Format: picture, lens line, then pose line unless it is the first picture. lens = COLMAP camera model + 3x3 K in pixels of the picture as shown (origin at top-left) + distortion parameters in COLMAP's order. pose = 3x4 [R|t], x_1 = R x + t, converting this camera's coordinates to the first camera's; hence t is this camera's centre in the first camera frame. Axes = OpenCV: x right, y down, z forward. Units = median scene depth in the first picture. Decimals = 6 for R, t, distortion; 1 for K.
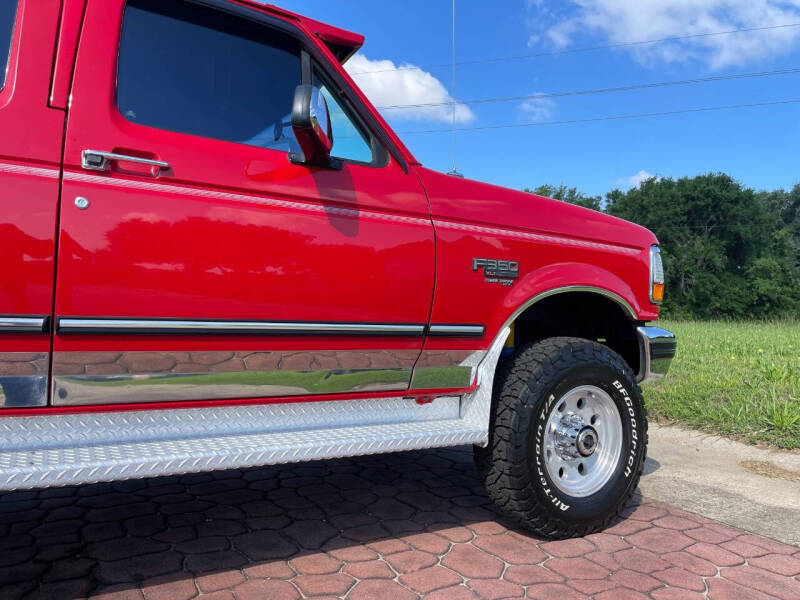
lens RADIAL K [[615.8, 0, 400.0], [0, 615.8, 300.0], [0, 0, 1]] dist [0.005329, 0.001241]
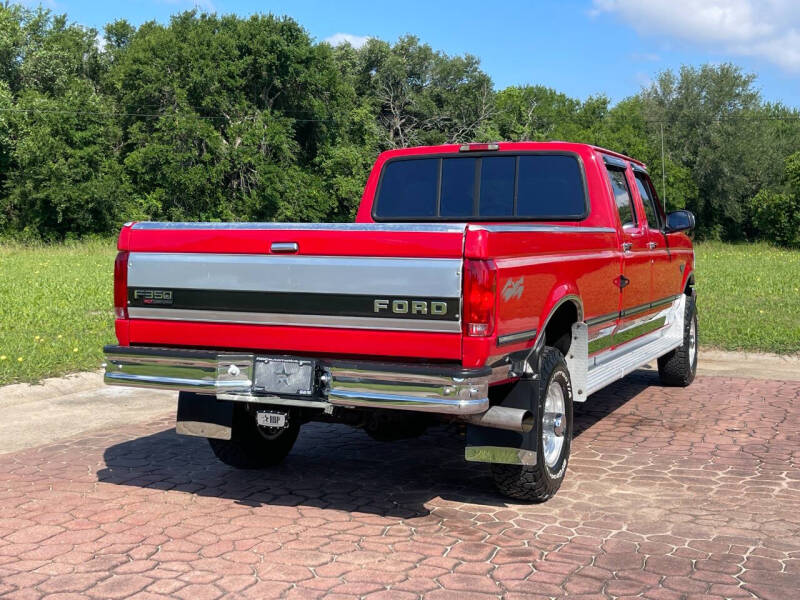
lens RADIAL K [[1099.7, 0, 400.0], [0, 1099.7, 300.0], [0, 0, 1]] dist [0.157591, -0.527056]
pose [[0.797211, -0.059589, 0.600752, -0.129983], [0.001946, 0.995365, 0.096150, -0.013514], [-0.603697, -0.075483, 0.793632, -0.063704]]
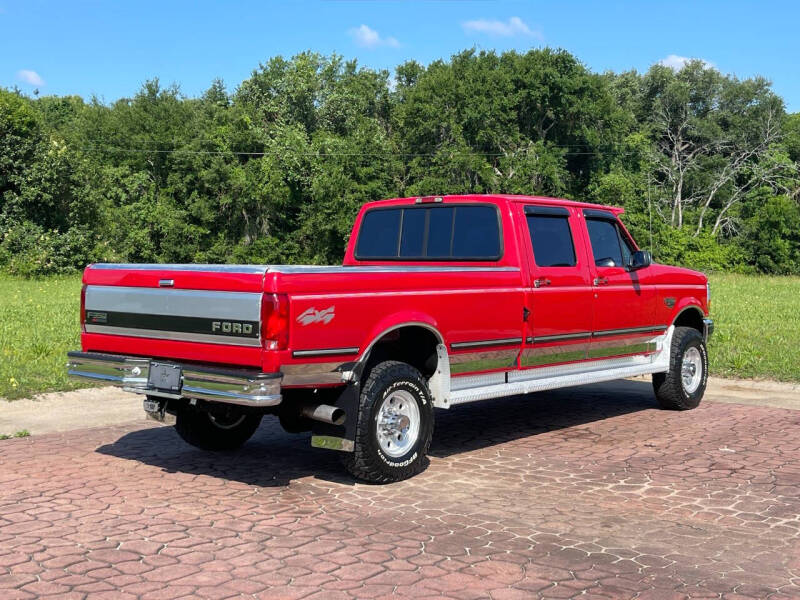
lens RADIAL K [[1098.3, 0, 385.0], [0, 1098.3, 303.7], [0, 0, 1]] dist [0.206629, -0.812297]
pose [[0.938973, -0.034276, 0.342278, -0.100959], [0.009321, 0.997193, 0.074289, -0.016099], [-0.343863, -0.066565, 0.936657, -0.116030]]
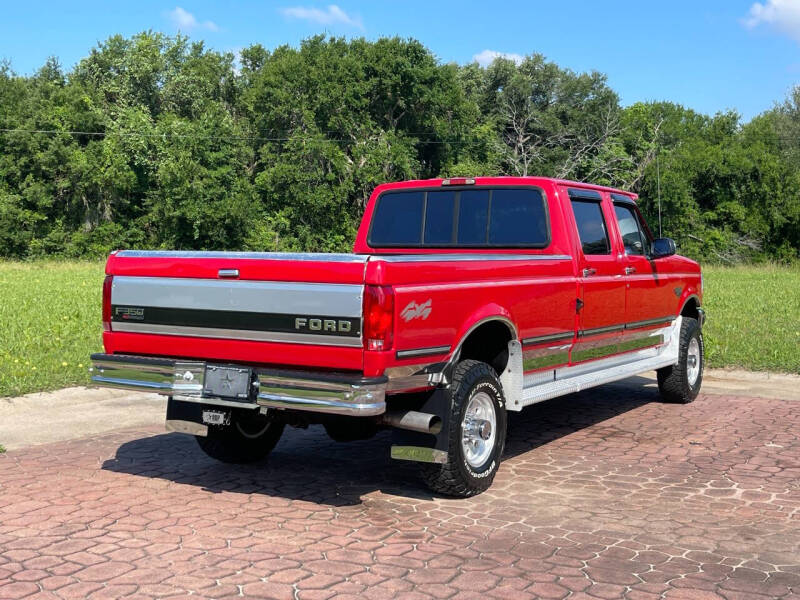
lens RADIAL K [[1099.7, 0, 400.0], [0, 1099.7, 300.0], [0, 0, 1]] dist [0.157591, -0.527056]
pose [[0.866908, -0.042128, 0.496685, -0.121623], [0.001439, 0.996630, 0.082021, -0.015492], [-0.498467, -0.070390, 0.864047, -0.089274]]
